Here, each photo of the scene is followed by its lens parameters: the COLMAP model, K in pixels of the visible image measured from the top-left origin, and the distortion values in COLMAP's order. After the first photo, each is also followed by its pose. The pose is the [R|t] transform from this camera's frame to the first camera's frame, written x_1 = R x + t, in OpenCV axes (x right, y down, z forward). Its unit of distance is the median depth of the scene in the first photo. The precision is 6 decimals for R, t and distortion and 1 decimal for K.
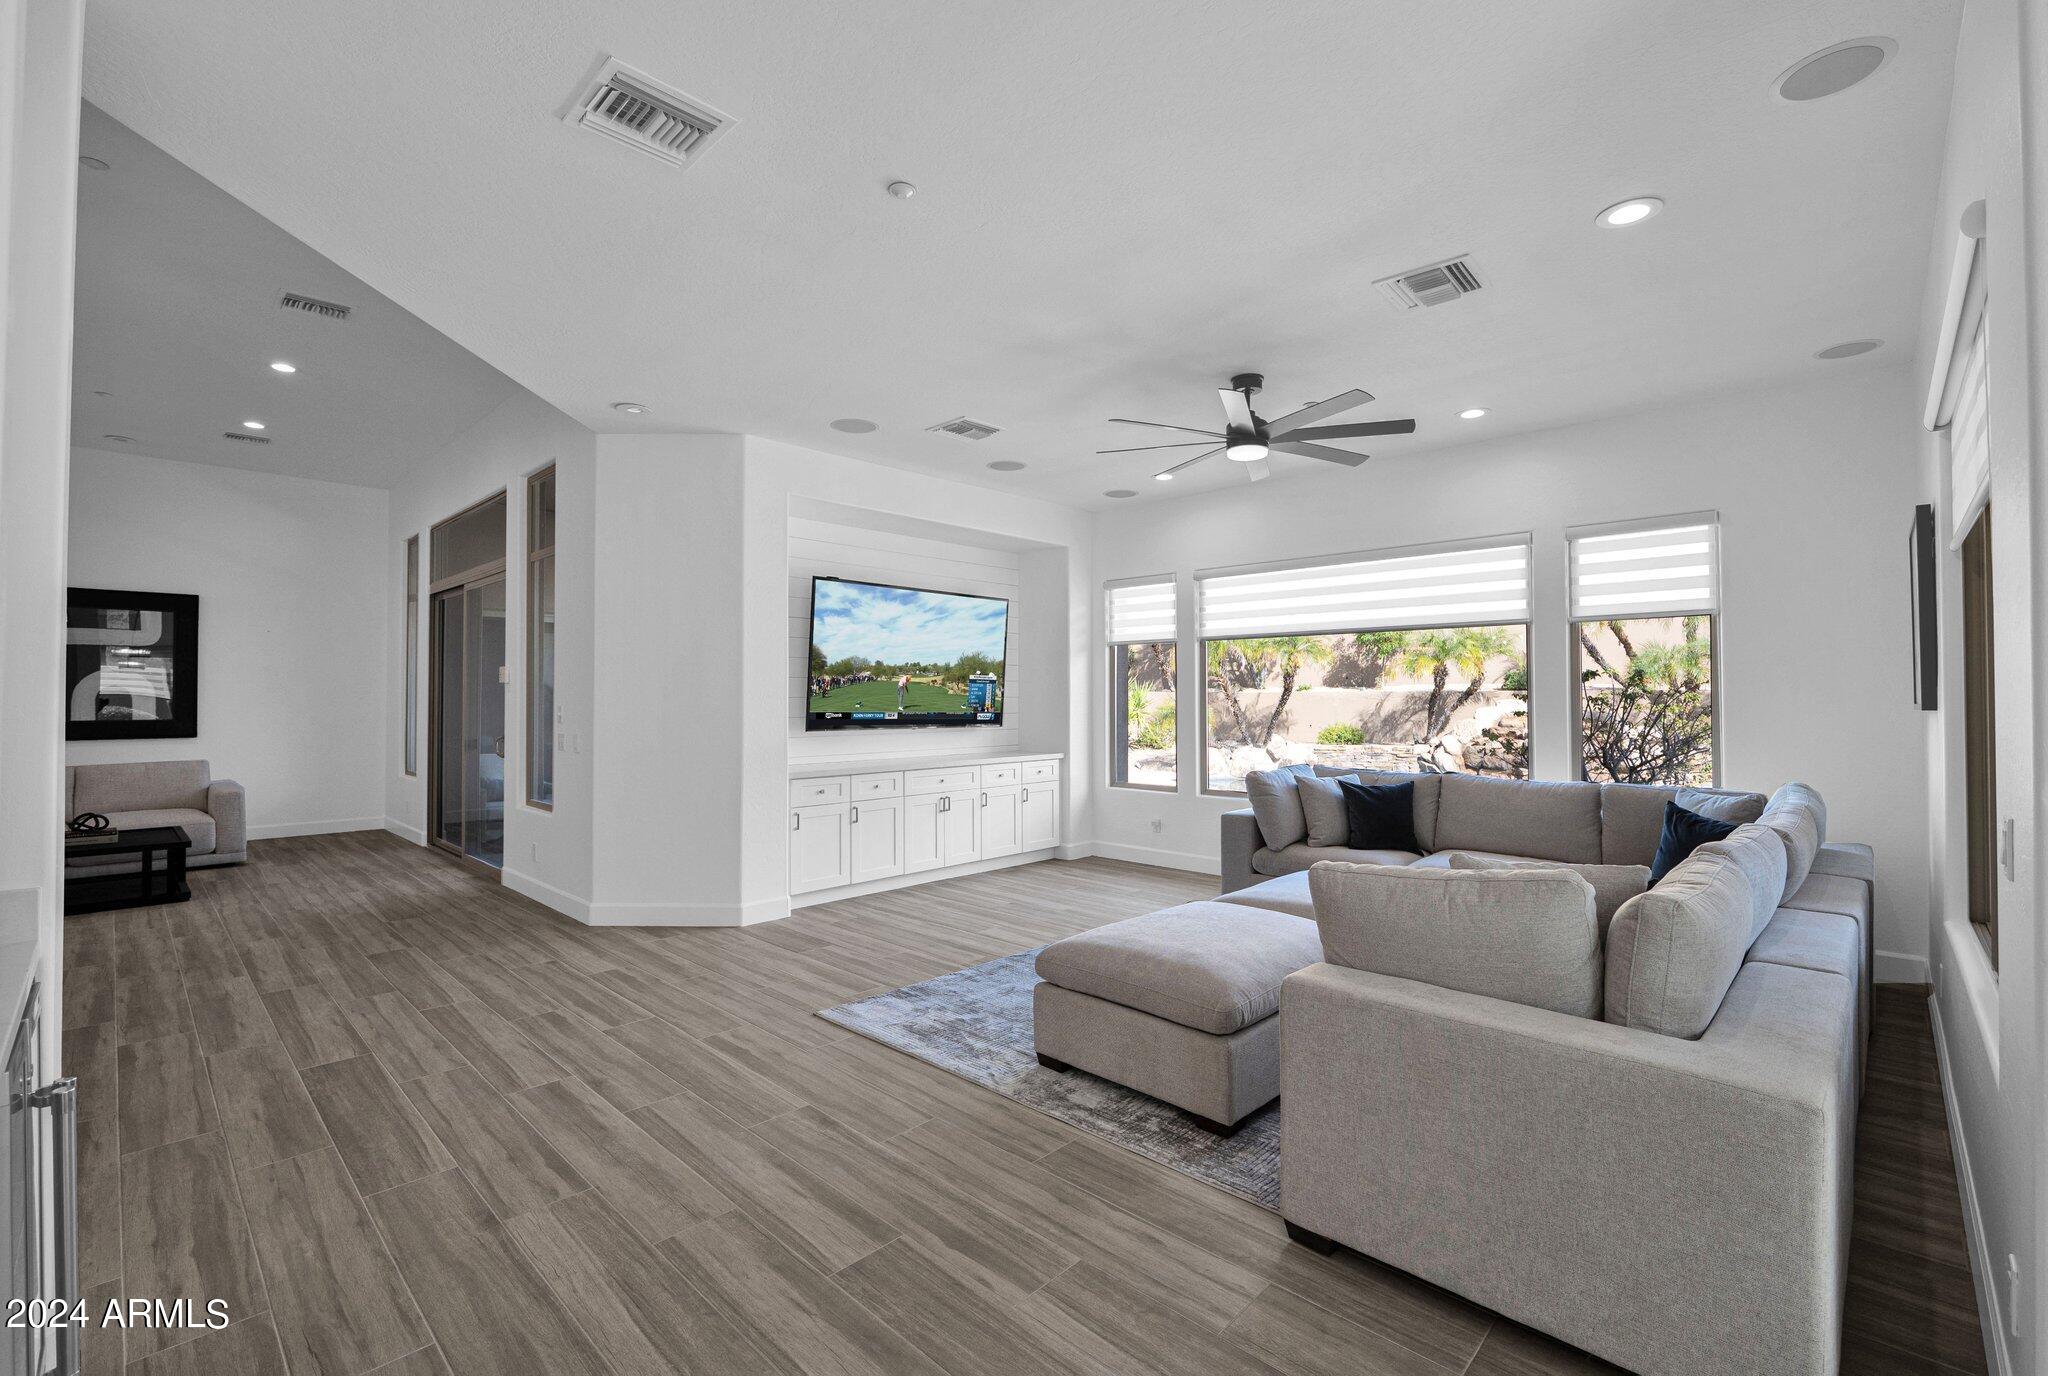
lens RADIAL K [[878.0, 0, 1018.8], [0, 878.0, 691.8], [0, 0, 1]] dist [0.001893, 0.000250]
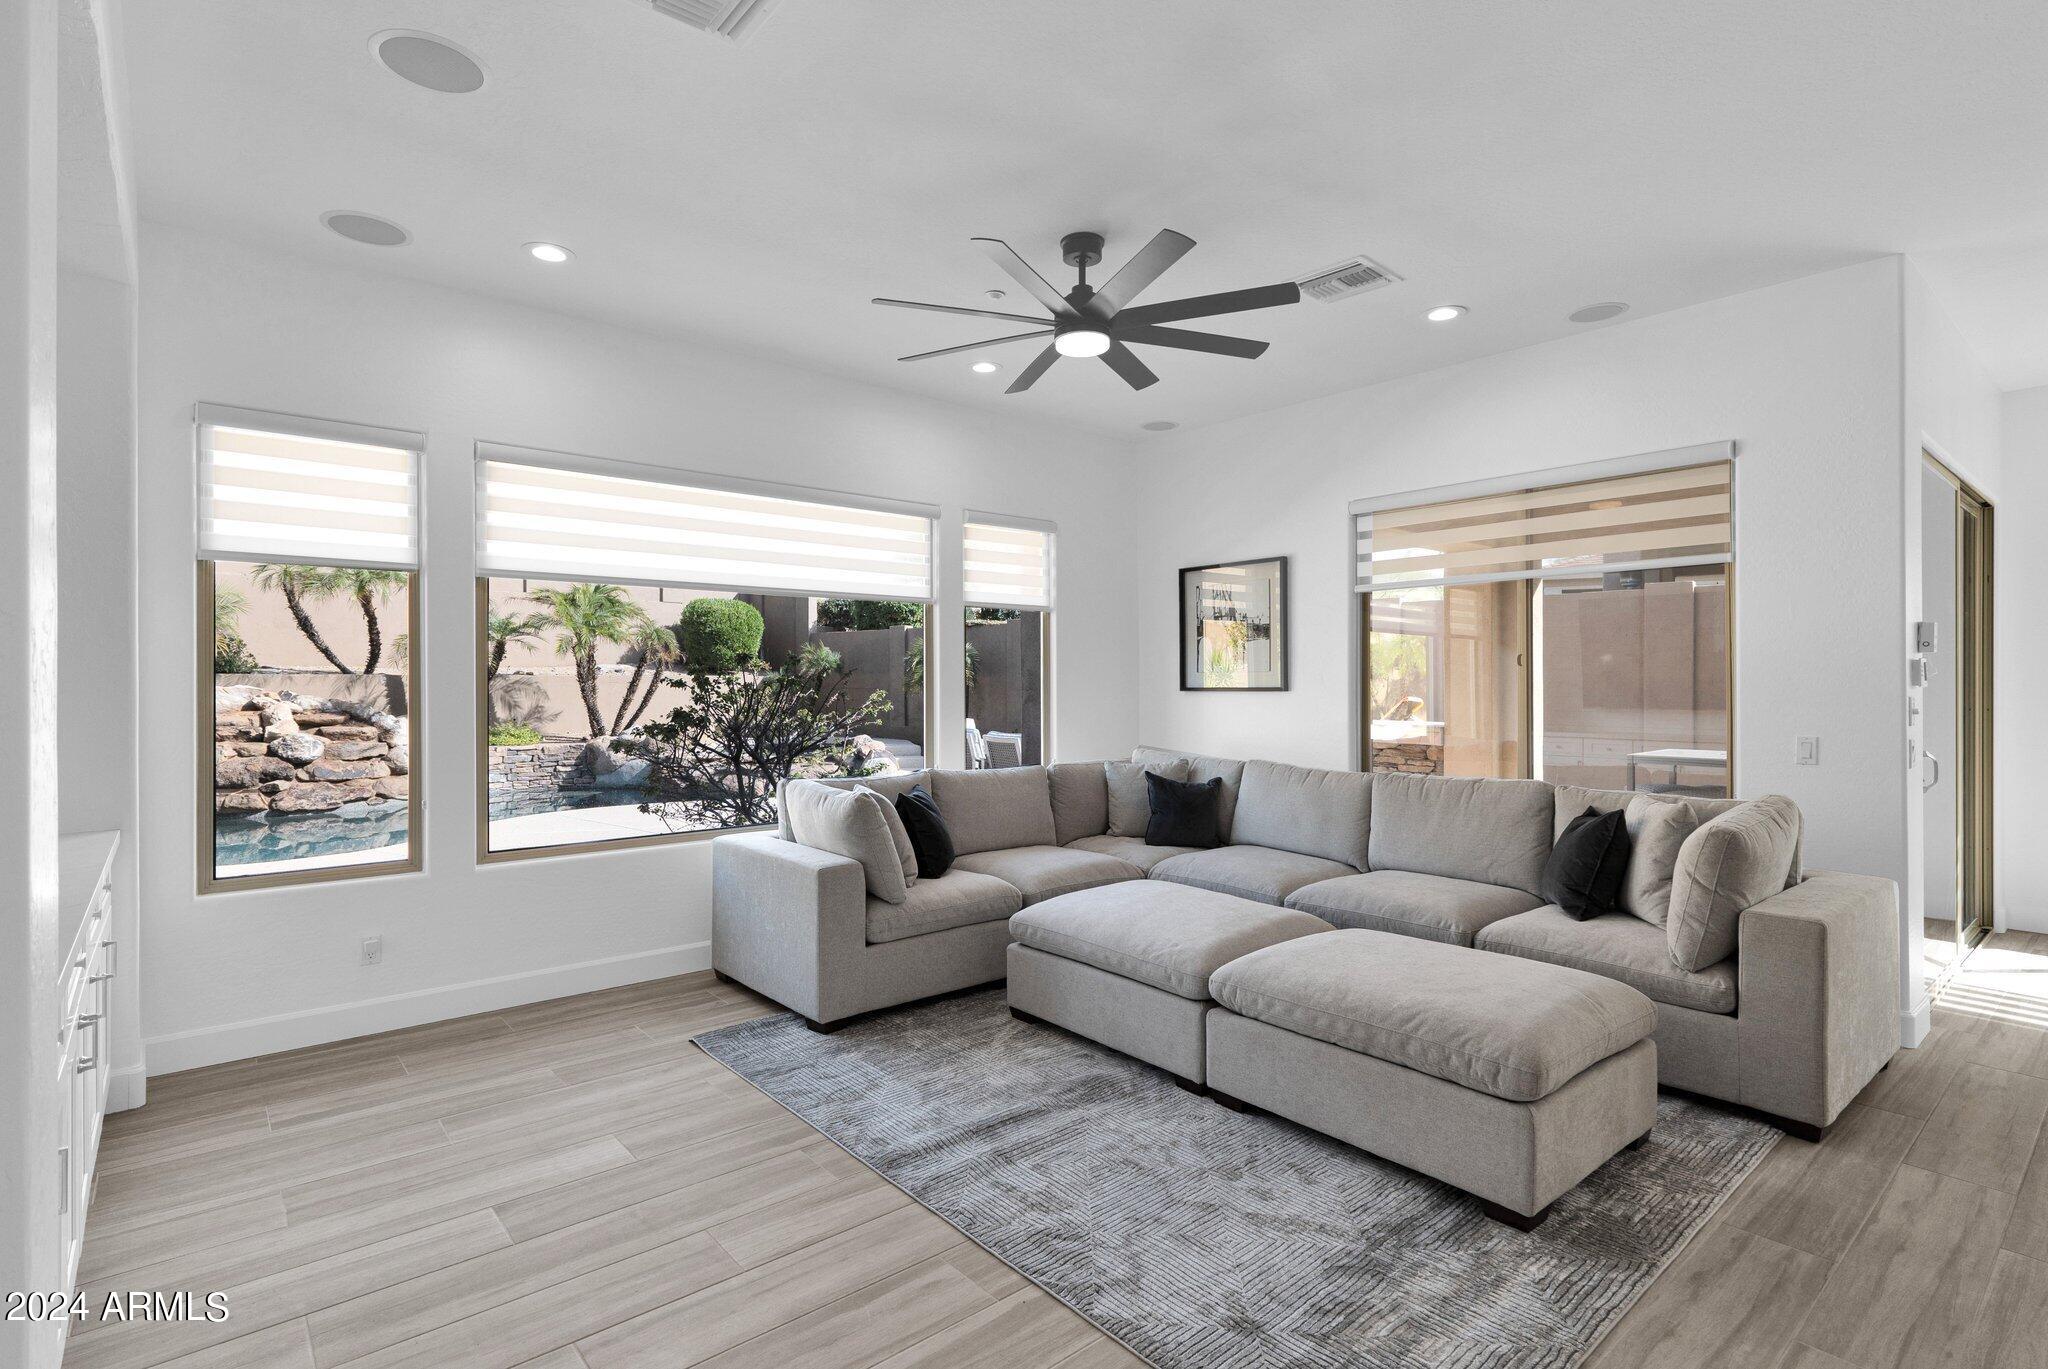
lens RADIAL K [[1000.4, 0, 1020.9], [0, 1000.4, 685.6], [0, 0, 1]] dist [-0.001576, -0.000805]
pose [[0.107525, 0.003072, 0.994198, -0.506398], [-0.004708, 0.999986, -0.002581, 0.011562], [-0.994191, -0.004403, 0.107538, 0.863818]]
